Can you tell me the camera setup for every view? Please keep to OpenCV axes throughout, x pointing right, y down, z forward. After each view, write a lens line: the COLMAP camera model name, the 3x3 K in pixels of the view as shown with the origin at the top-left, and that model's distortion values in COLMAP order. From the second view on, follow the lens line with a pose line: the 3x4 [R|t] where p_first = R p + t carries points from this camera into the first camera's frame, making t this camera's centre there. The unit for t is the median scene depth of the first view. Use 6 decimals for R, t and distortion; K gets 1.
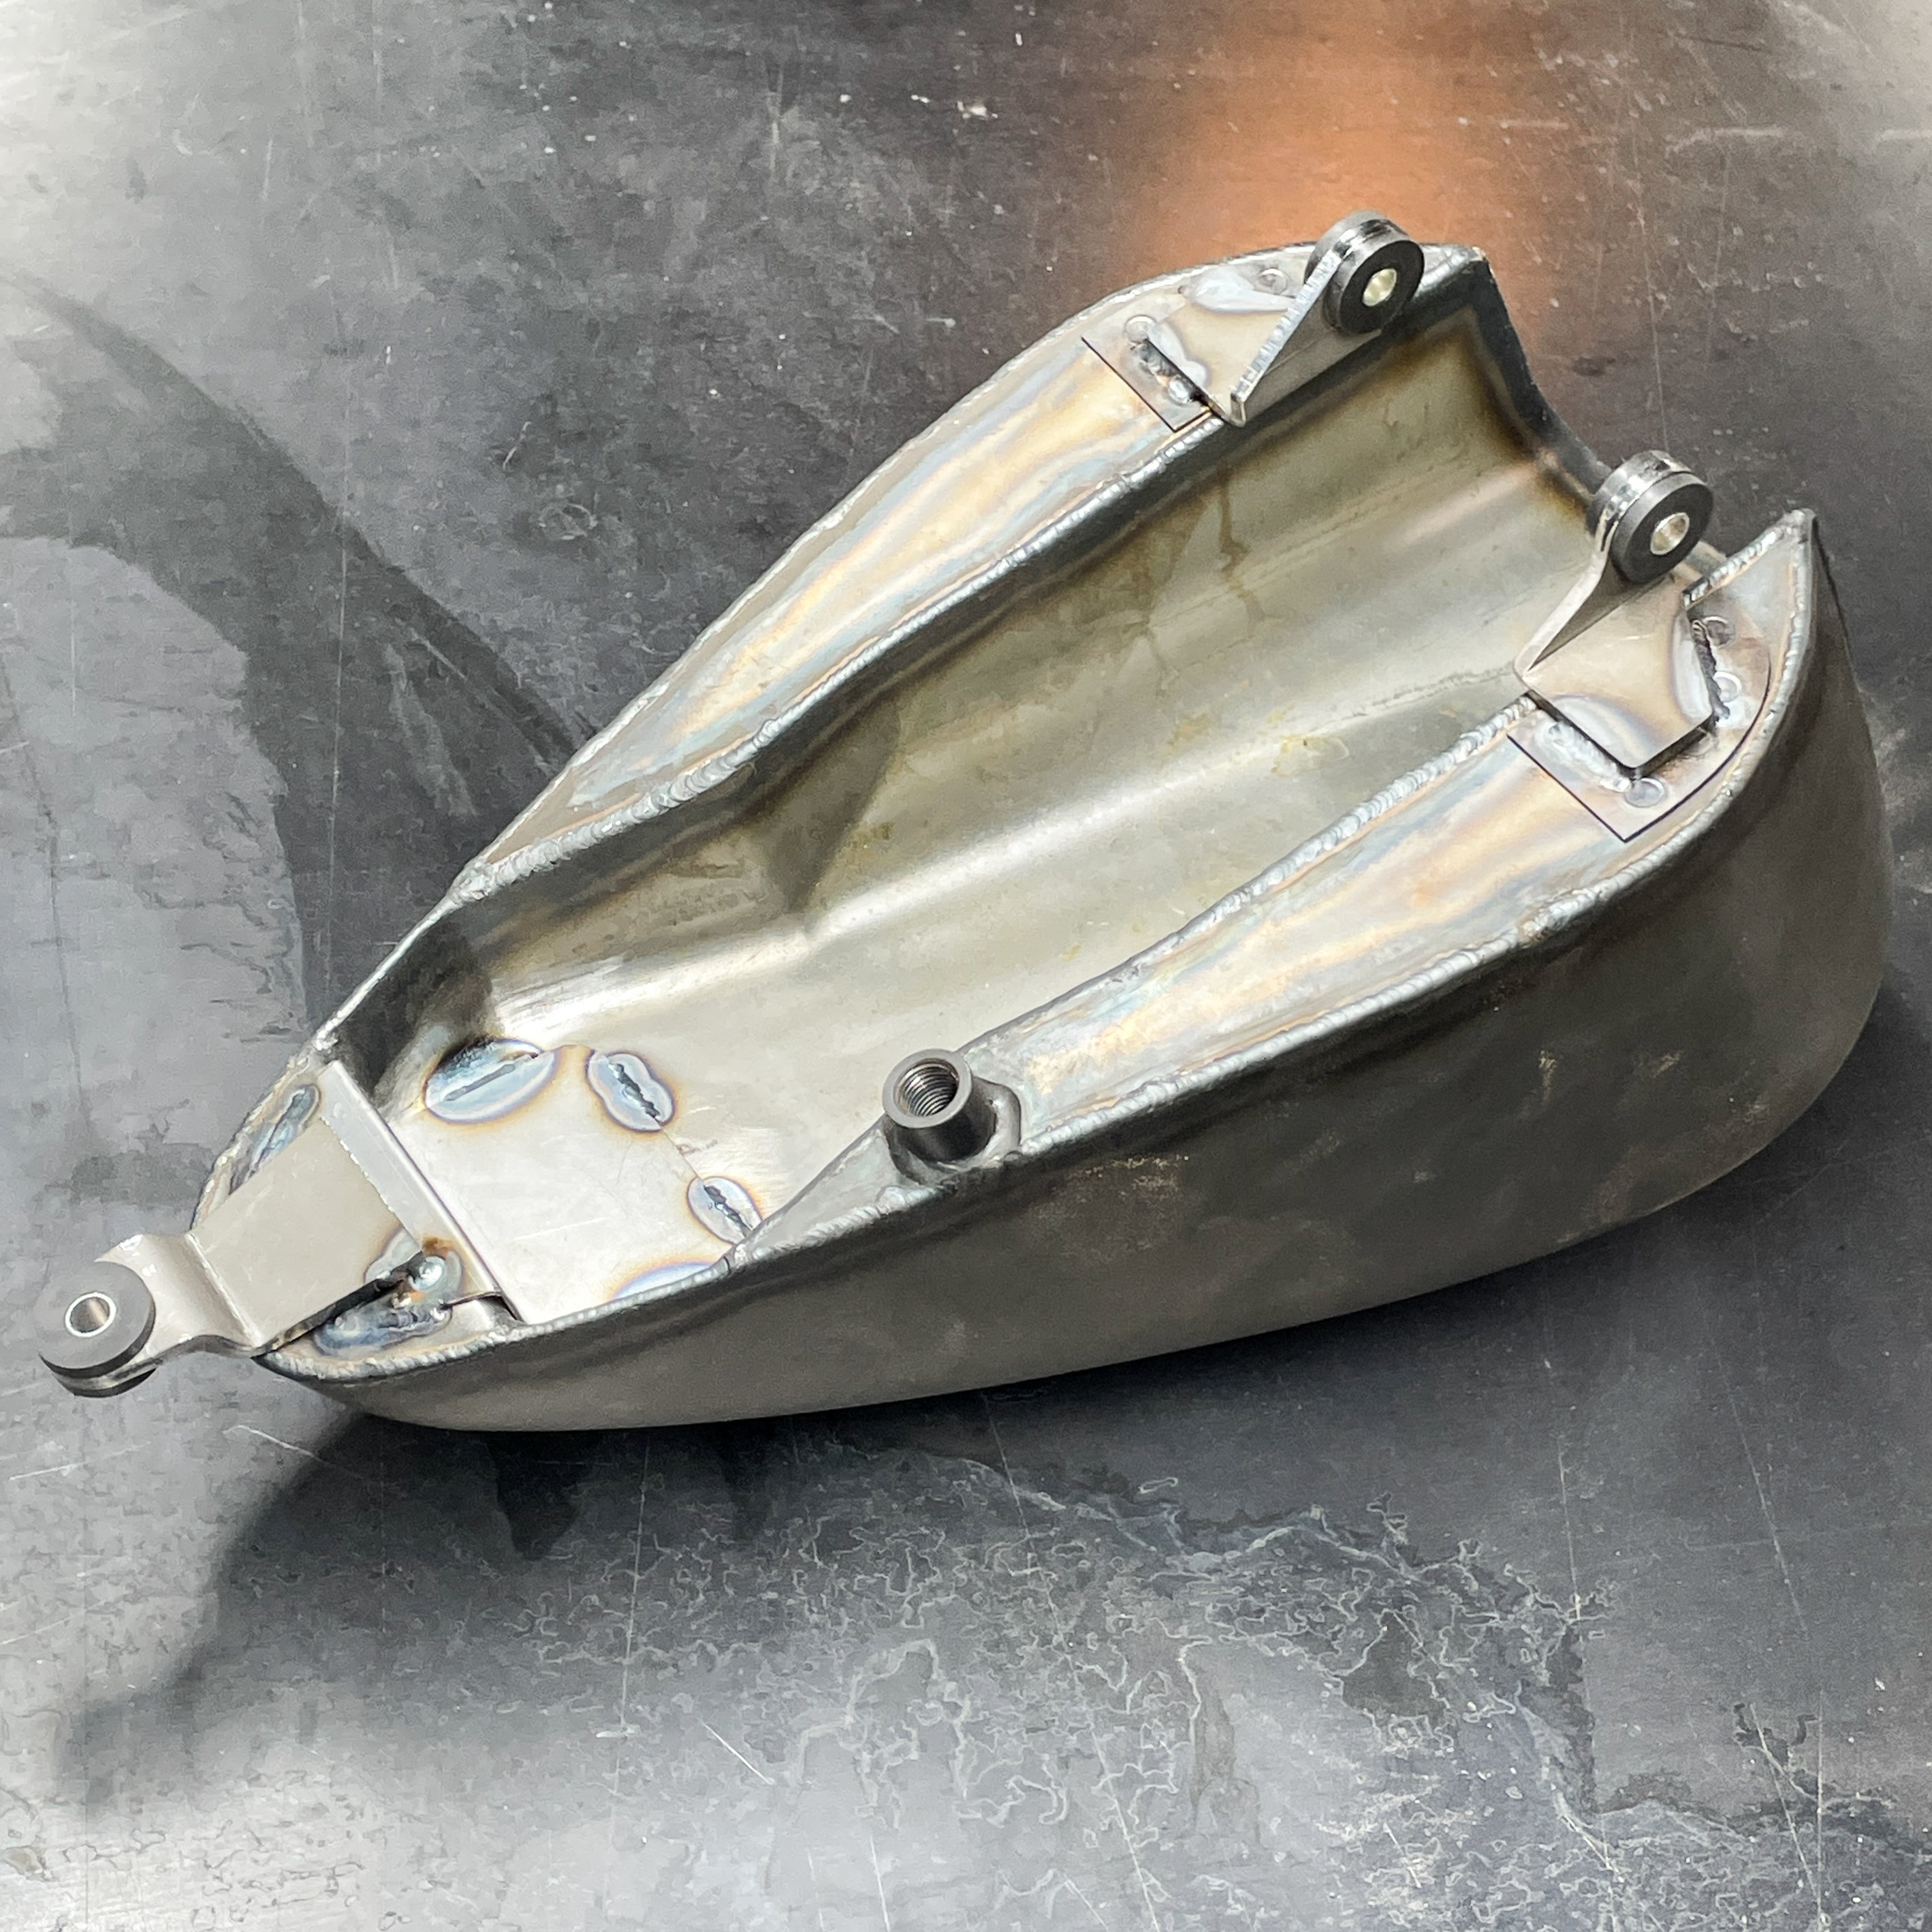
lens RADIAL K [[3262.3, 0, 966.0], [0, 3262.3, 966.0], [0, 0, 1]] dist [-0.004970, -0.007809]
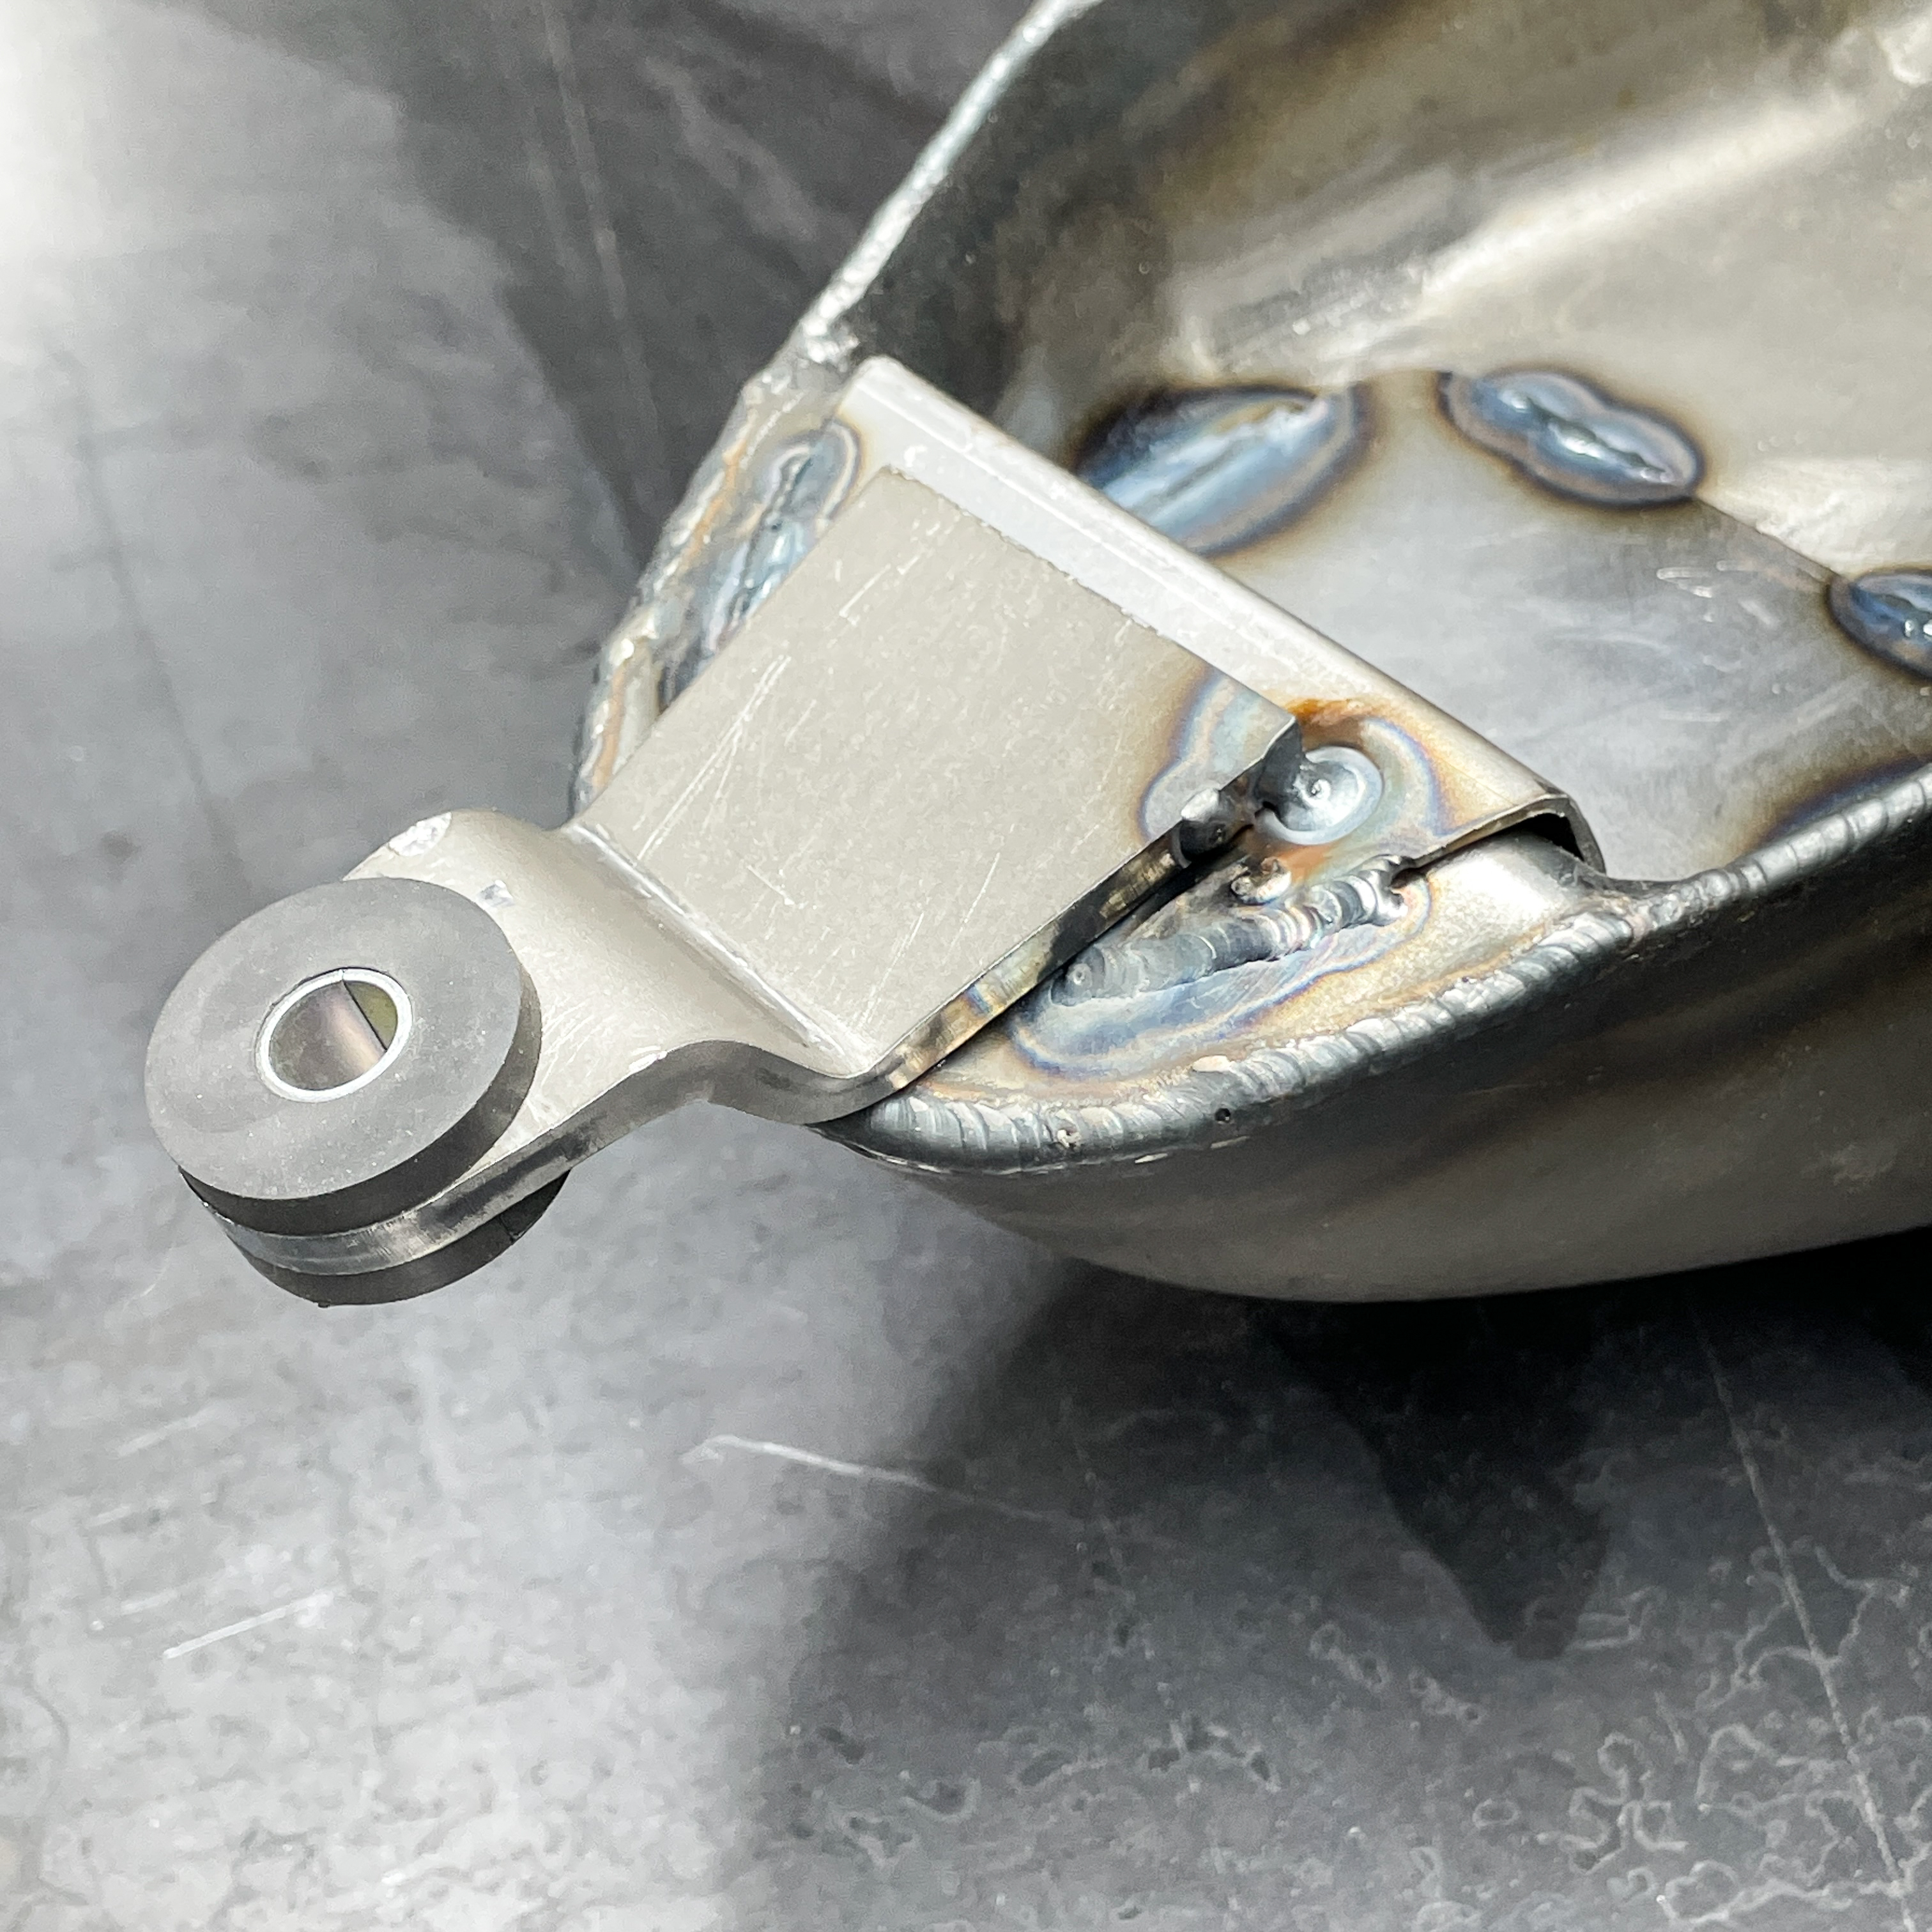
lens RADIAL K [[3281.1, 0, 966.0], [0, 3281.1, 966.0], [0, 0, 1]] dist [0.025188, 0.016001]
pose [[0.986946, -0.159097, -0.025006, -0.182455], [0.157582, 0.986031, -0.053959, 0.115788], [0.033242, 0.049314, 0.998230, 0.628495]]
